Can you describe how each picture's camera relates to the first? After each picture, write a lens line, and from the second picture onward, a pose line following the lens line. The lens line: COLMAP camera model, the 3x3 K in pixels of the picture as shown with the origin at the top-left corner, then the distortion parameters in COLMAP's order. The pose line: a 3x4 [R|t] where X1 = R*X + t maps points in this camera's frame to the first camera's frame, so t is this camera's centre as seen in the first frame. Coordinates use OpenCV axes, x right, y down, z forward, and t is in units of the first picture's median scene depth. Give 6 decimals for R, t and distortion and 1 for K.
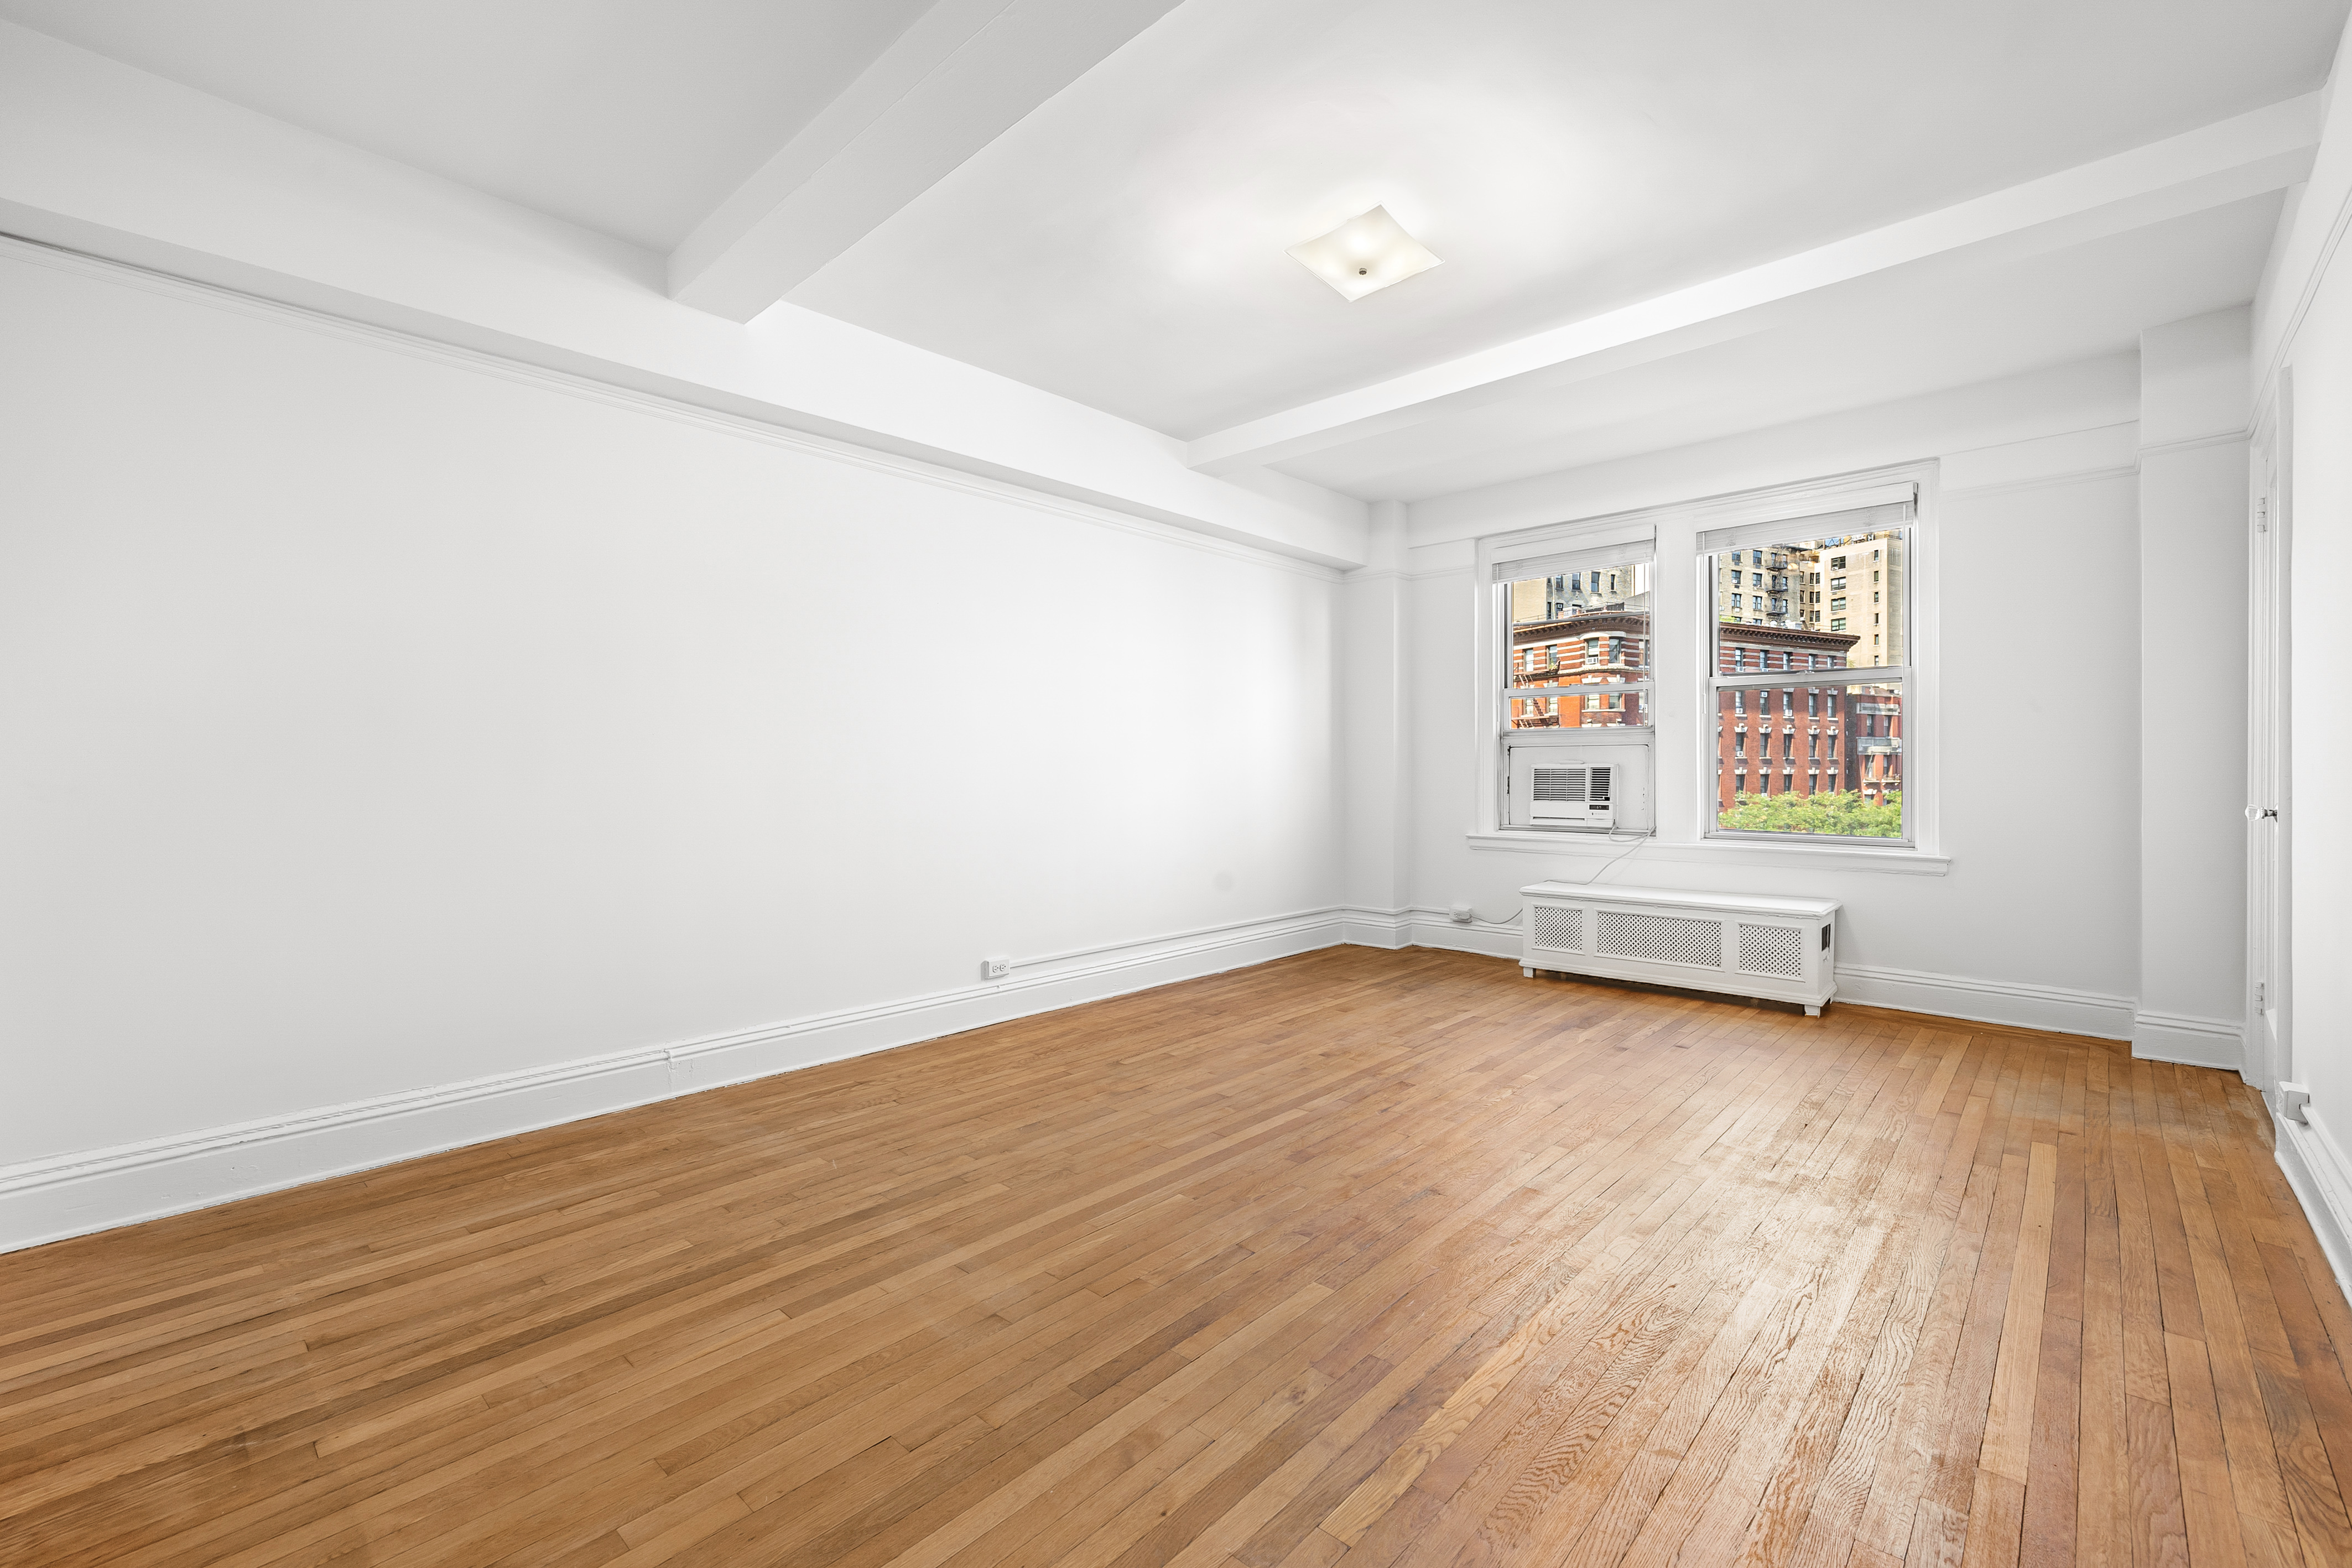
lens RADIAL K [[1006.1, 0, 1175.1], [0, 1006.1, 773.6], [0, 0, 1]] dist [-0.000023, 0.000183]
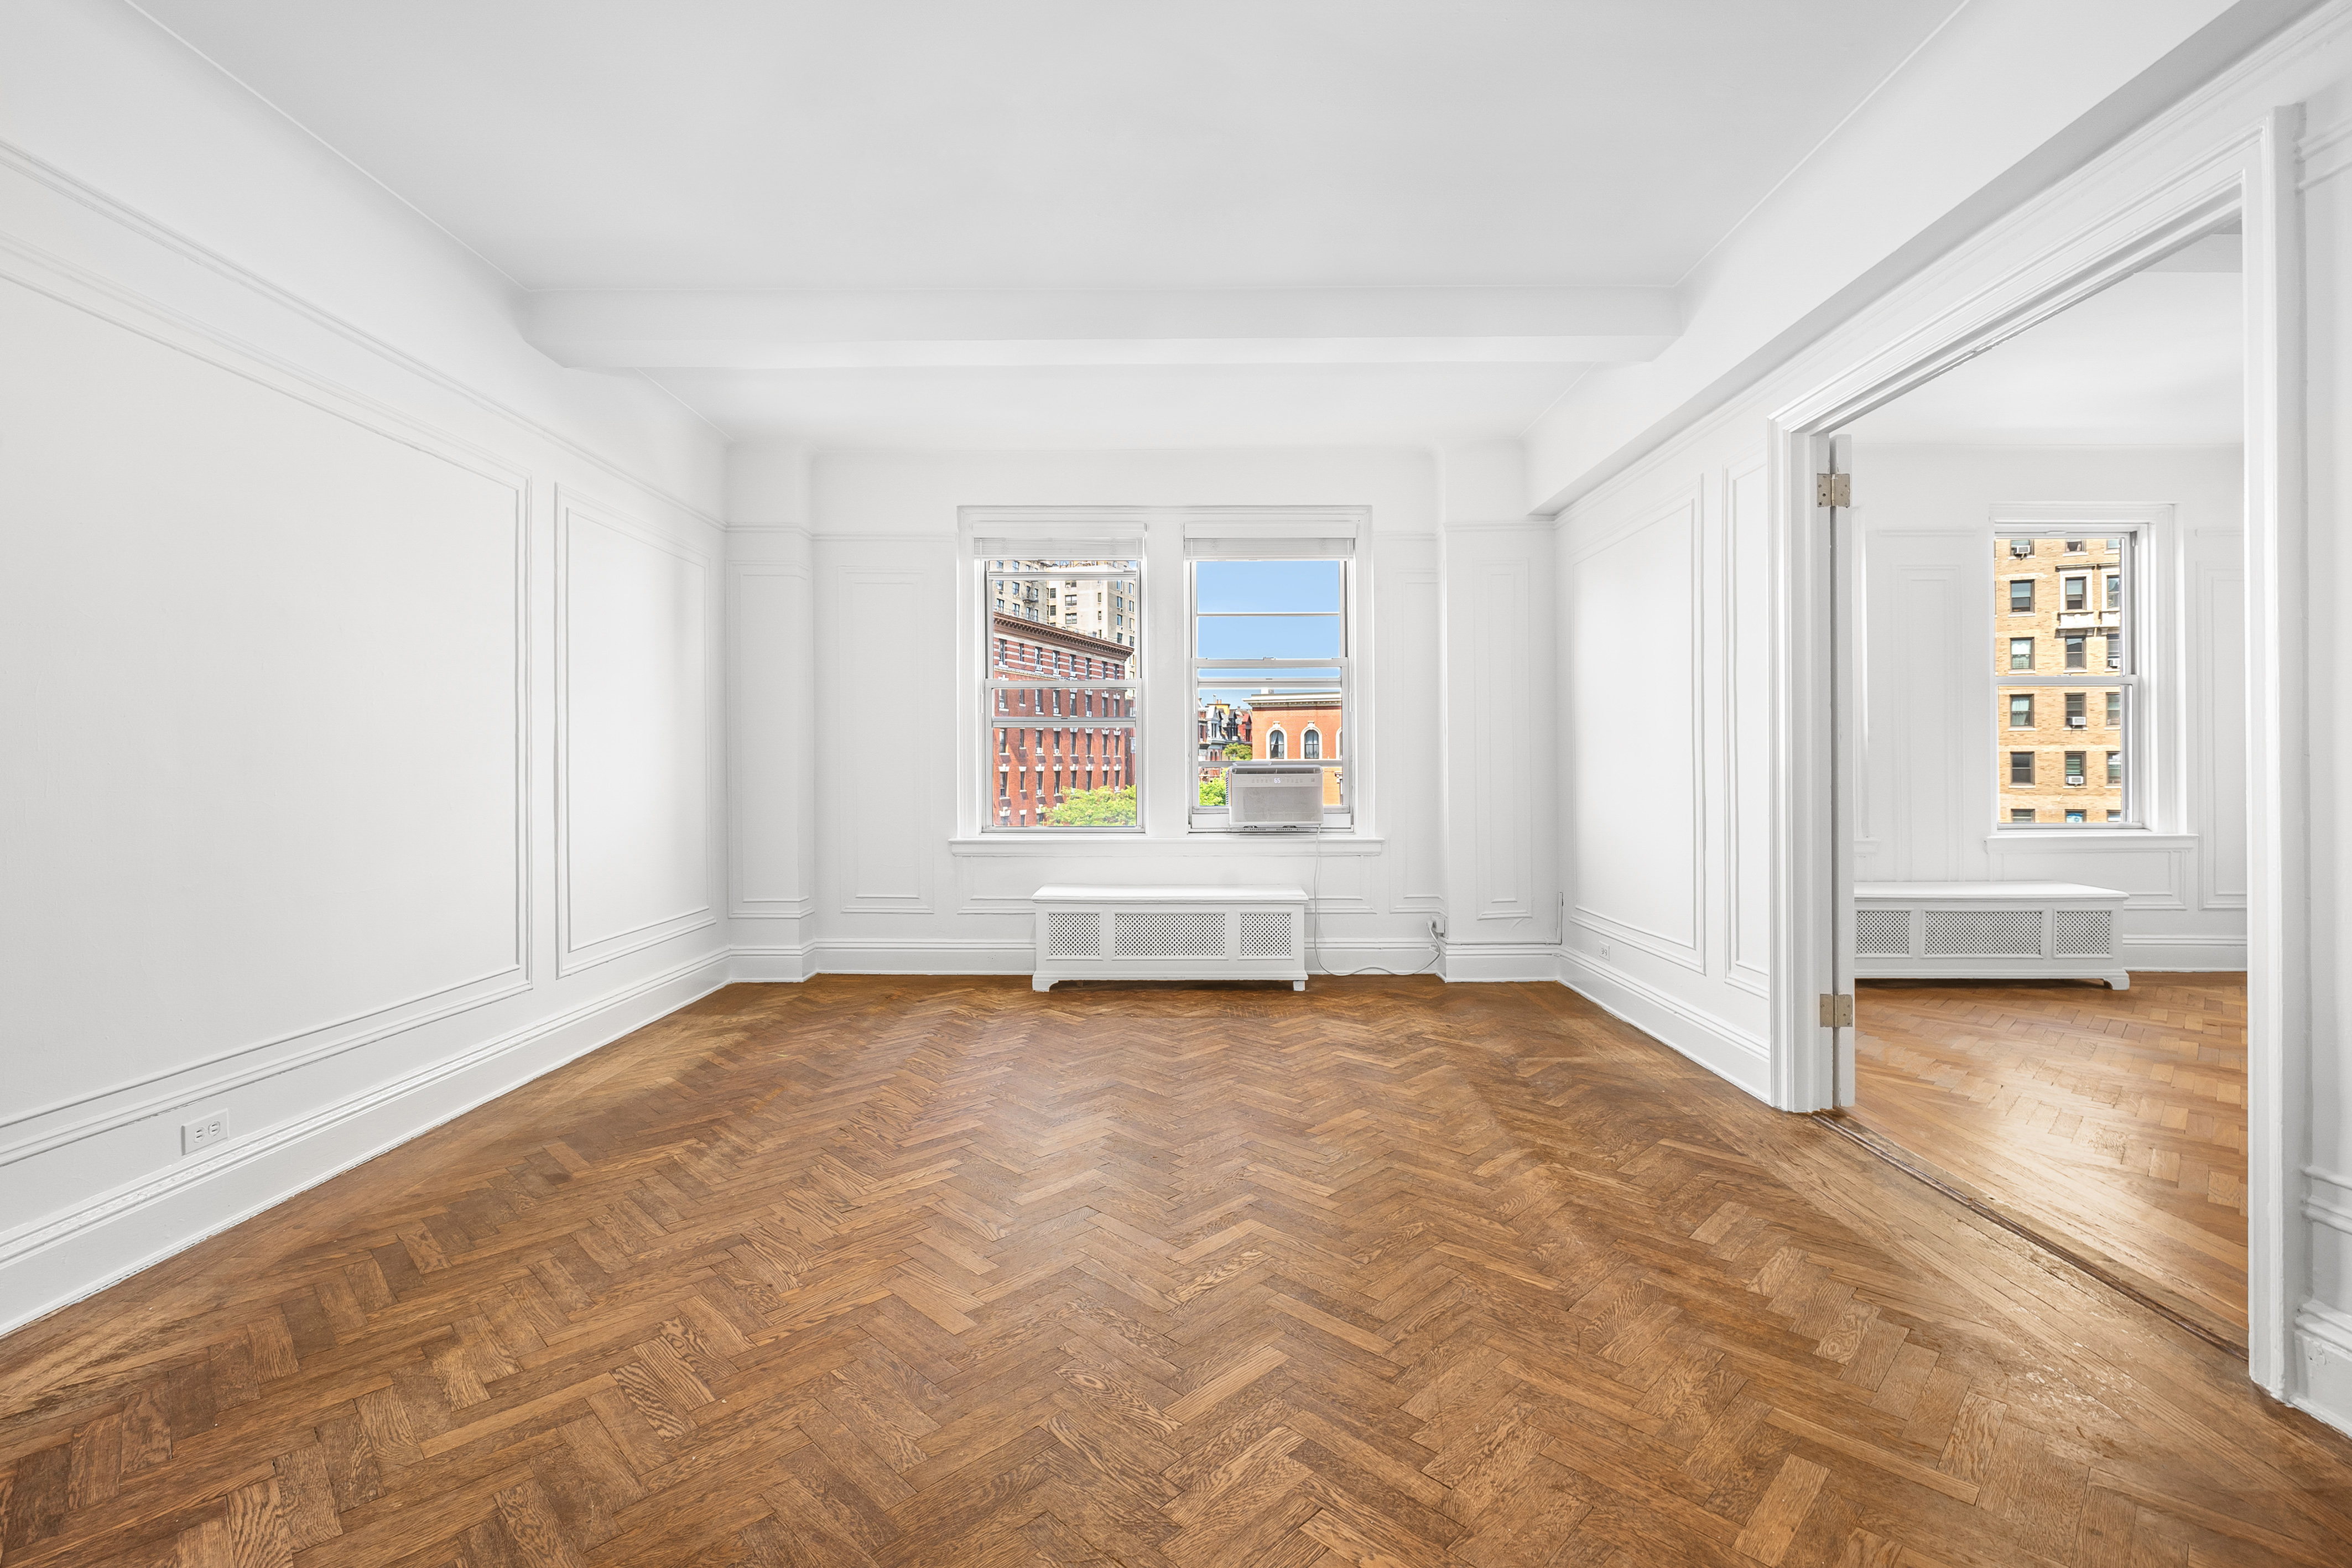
lens RADIAL K [[1068.3, 0, 1185.7], [0, 1068.3, 761.3], [0, 0, 1]] dist [0.013720, -0.000025]
pose [[0.733210, 0.003690, 0.679992, -0.216214], [0.002755, 0.999961, -0.008398, -0.000192], [-0.679996, 0.008031, 0.733171, 0.193801]]
